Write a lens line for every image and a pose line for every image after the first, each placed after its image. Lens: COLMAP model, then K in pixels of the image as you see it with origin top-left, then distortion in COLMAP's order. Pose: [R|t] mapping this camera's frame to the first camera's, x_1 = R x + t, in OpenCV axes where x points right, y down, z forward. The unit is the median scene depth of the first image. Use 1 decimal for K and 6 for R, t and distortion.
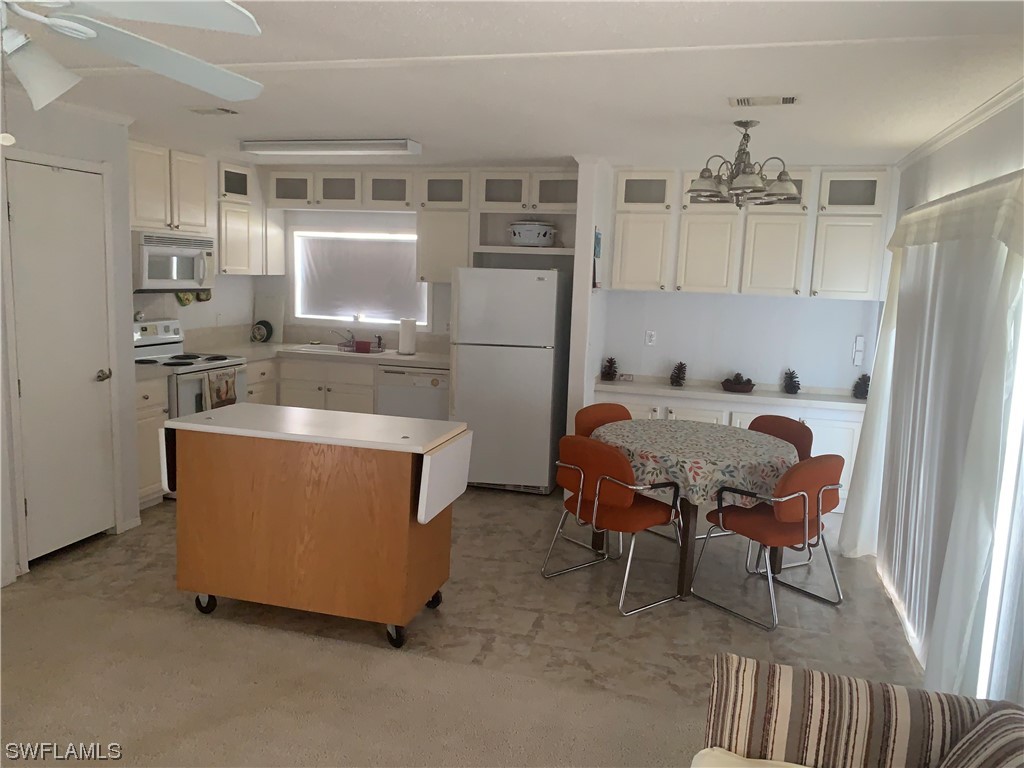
lens RADIAL K [[773.9, 0, 512.0], [0, 773.9, 384.0], [0, 0, 1]] dist [-0.003310, -0.011718]
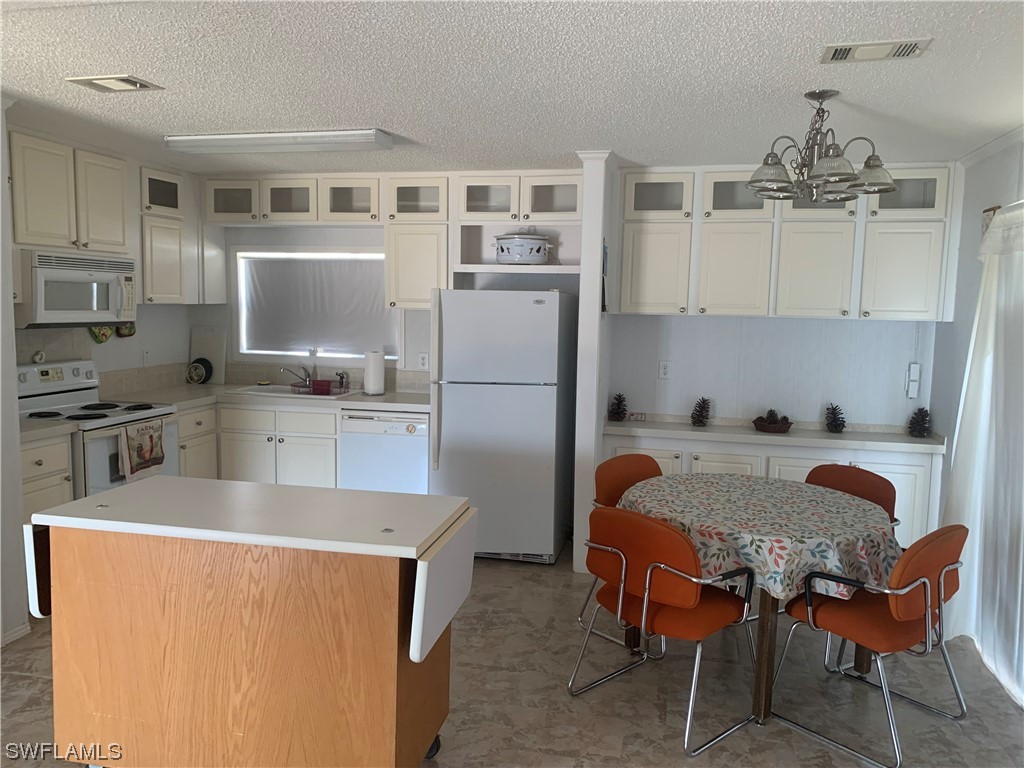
lens RADIAL K [[773.9, 0, 512.0], [0, 773.9, 384.0], [0, 0, 1]] dist [-0.003310, -0.011718]
pose [[0.998362, -0.022189, 0.052731, -0.036471], [0.024081, 0.999079, -0.035522, -0.020036], [-0.051894, 0.036733, 0.997977, 0.179954]]
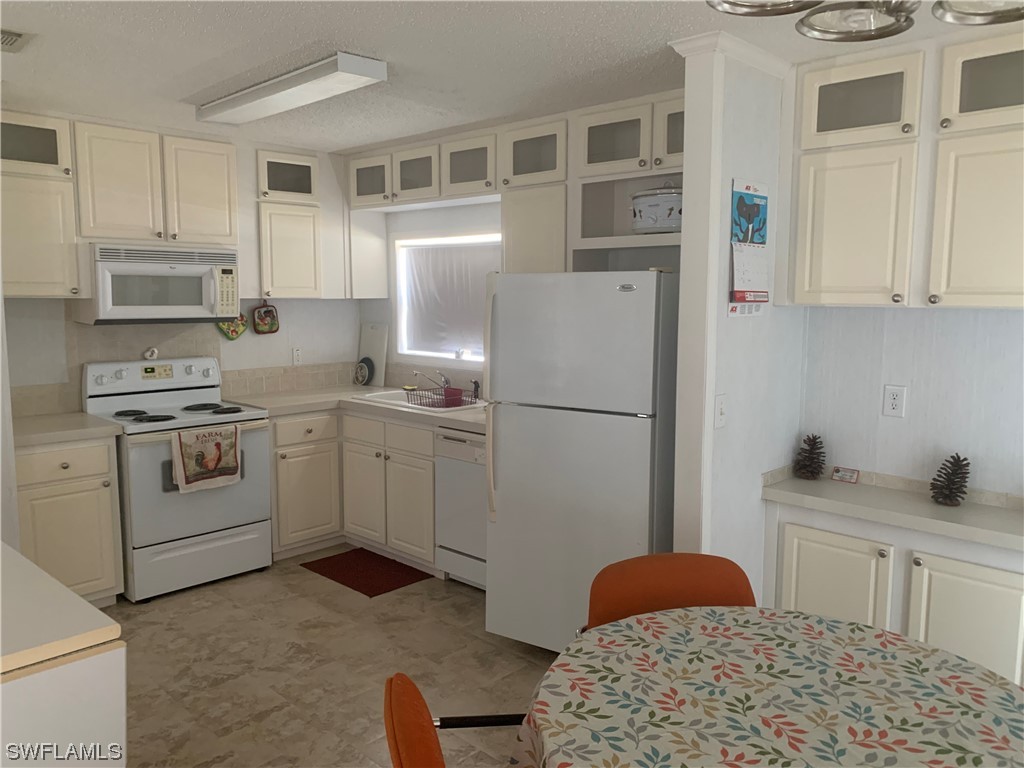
lens RADIAL K [[787.6, 0, 501.7], [0, 787.6, 380.2], [0, 0, 1]] dist [-0.008867, -0.010893]
pose [[0.877970, 0.020866, -0.478261, 0.217563], [-0.040864, 0.998670, -0.031447, -0.050841], [0.476969, 0.047153, 0.877655, 0.475377]]
